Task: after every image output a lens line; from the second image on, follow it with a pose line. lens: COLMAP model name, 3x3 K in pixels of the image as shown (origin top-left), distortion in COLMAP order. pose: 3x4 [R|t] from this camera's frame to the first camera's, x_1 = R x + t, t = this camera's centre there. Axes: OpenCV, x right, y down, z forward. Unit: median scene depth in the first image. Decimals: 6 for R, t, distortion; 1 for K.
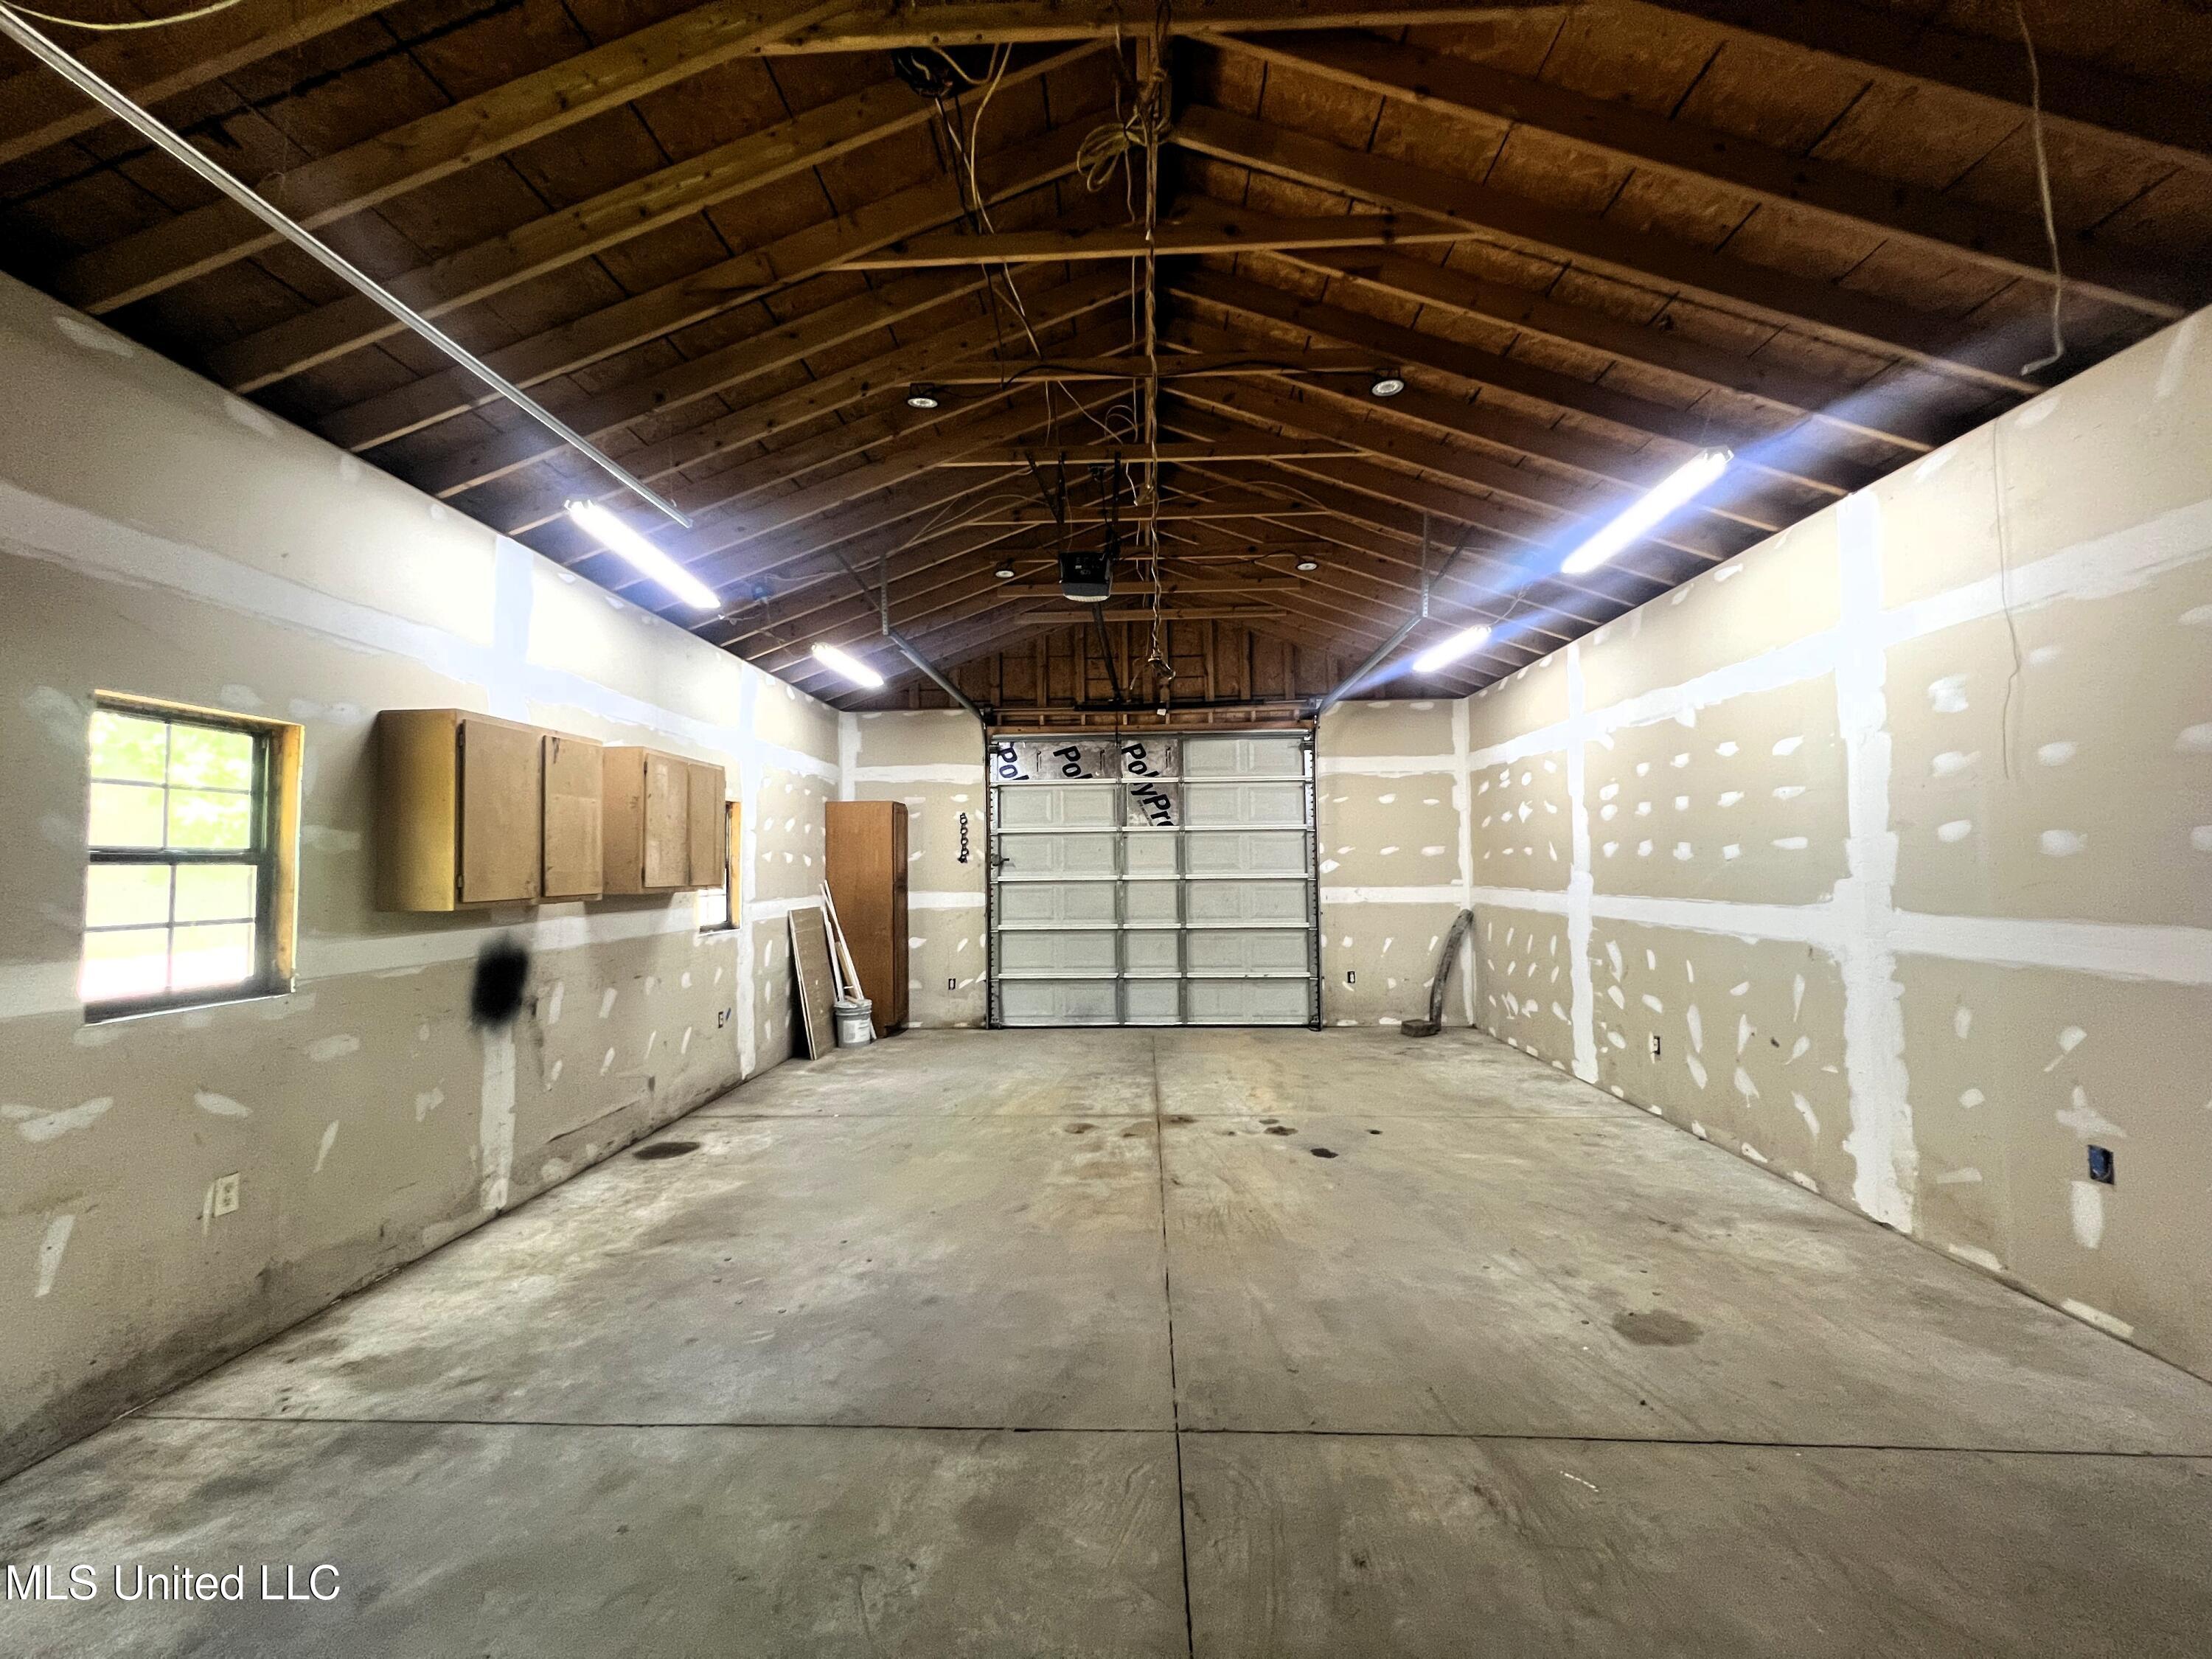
lens RADIAL K [[889.7, 0, 1102.9], [0, 889.7, 829.6], [0, 0, 1]] dist [0.001752, 0.000453]
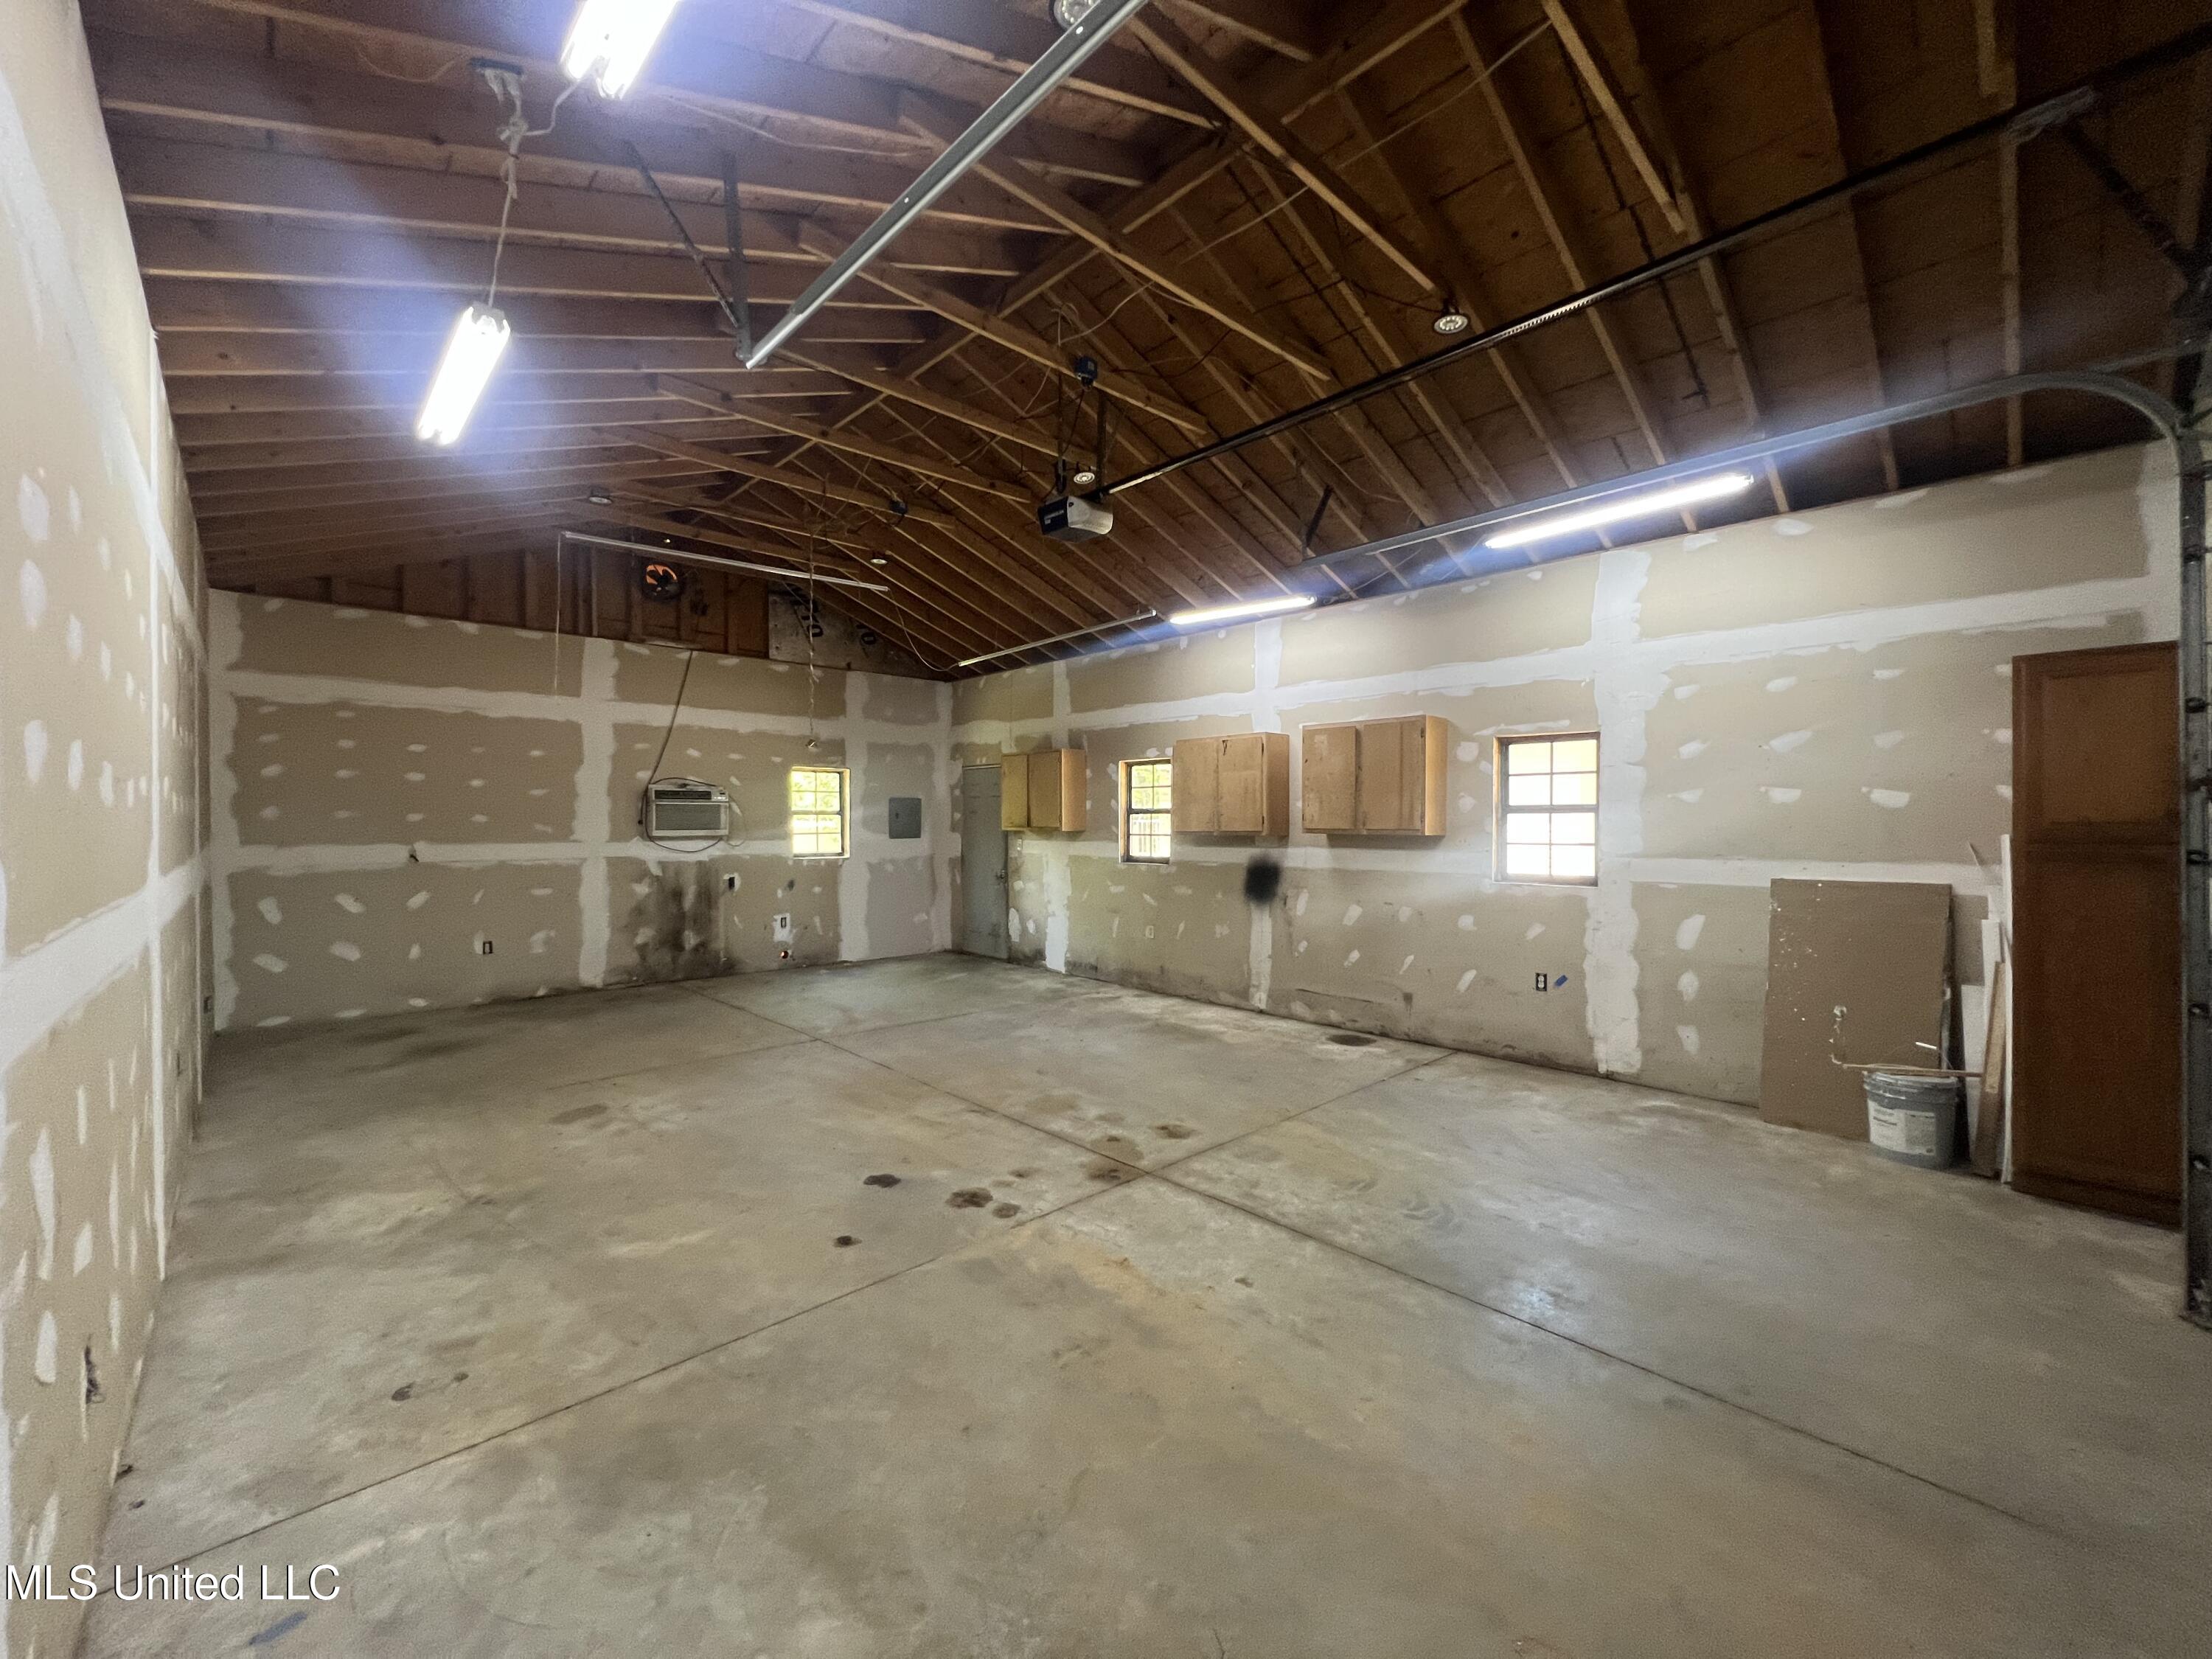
lens RADIAL K [[889.7, 0, 1103.0], [0, 889.7, 826.9], [0, 0, 1]] dist [0.001752, 0.000453]
pose [[-0.693179, 0.023927, -0.720368, 0.780510], [0.044861, 0.998943, -0.009989, 0.069882], [0.719368, -0.039241, -0.693520, 1.968502]]
